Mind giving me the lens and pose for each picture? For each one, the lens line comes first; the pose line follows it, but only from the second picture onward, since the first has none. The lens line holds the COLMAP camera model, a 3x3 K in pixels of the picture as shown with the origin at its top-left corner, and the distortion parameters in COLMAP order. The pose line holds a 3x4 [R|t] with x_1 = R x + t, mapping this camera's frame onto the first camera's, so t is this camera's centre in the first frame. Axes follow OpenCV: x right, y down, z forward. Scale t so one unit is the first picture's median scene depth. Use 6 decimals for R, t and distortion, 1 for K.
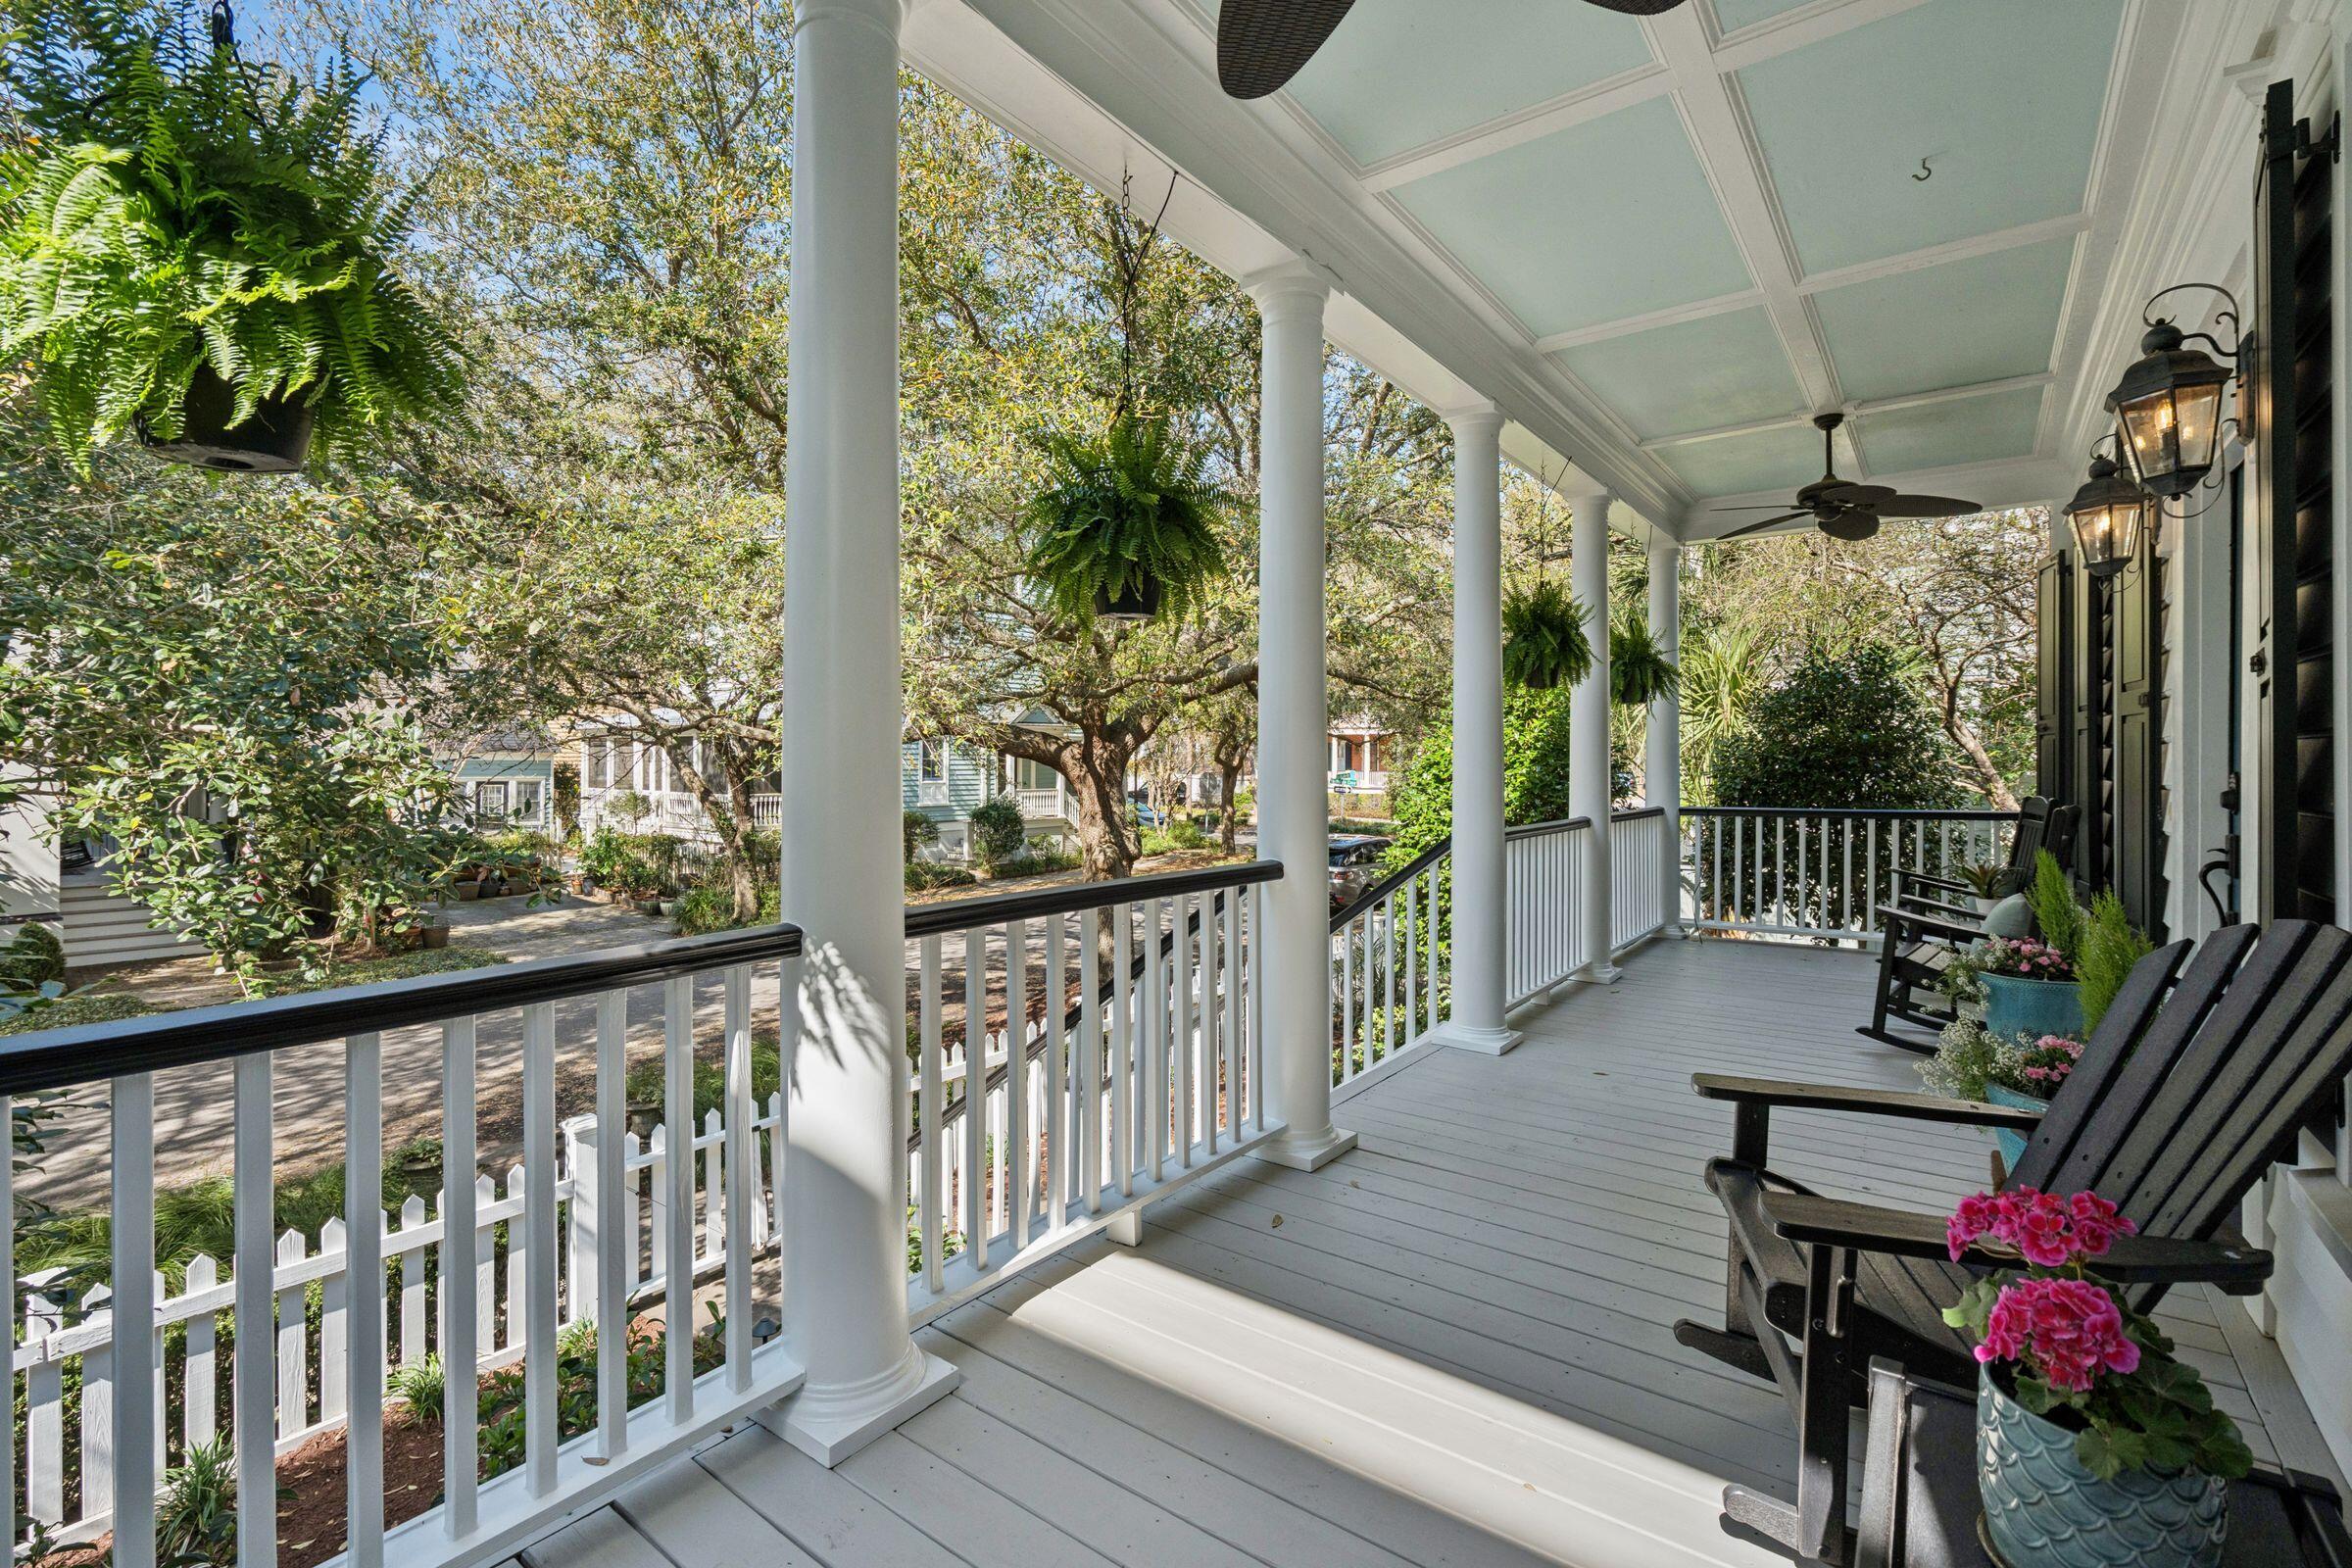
lens RADIAL K [[1051.0, 0, 1176.0], [0, 1051.0, 784.0], [0, 0, 1]] dist [0.000437, 0.000138]
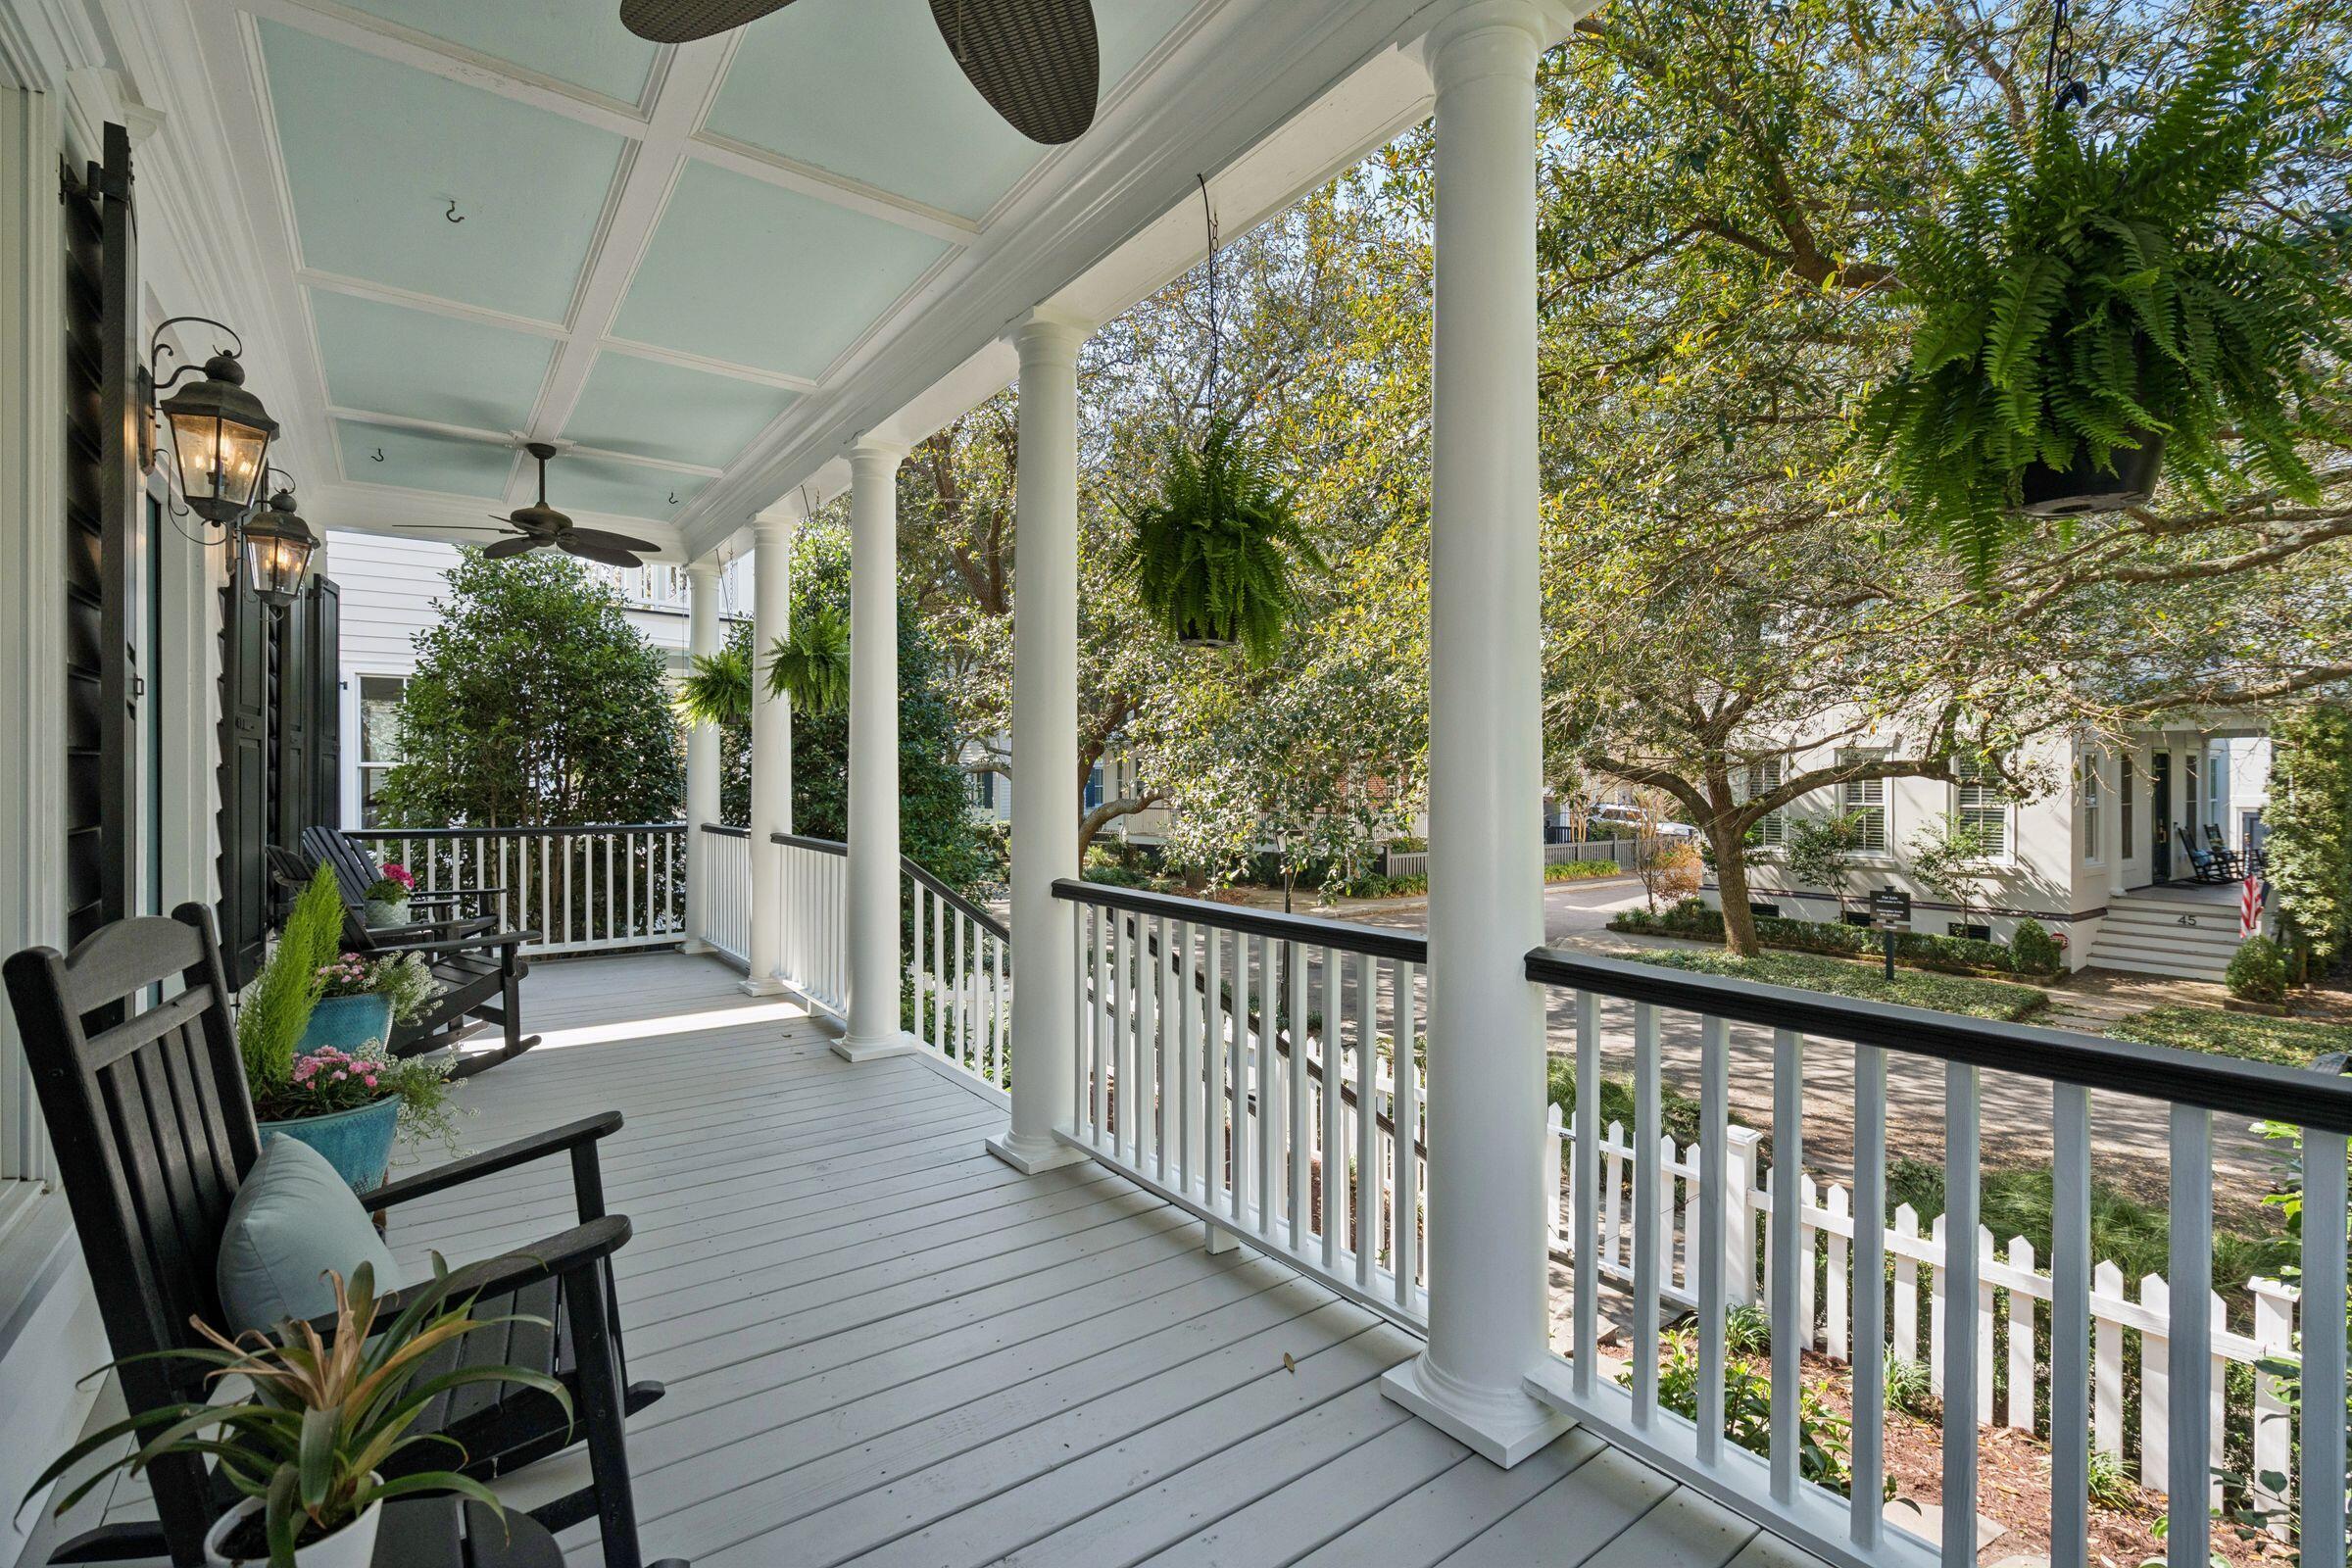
lens RADIAL K [[1051.0, 0, 1176.0], [0, 1051.0, 784.0], [0, 0, 1]] dist [0.000437, 0.000138]
pose [[-0.288690, 0.002672, -0.957419, 0.438499], [-0.019637, 0.999769, 0.008711, -0.012260], [0.957221, 0.021316, -0.288571, 0.582353]]
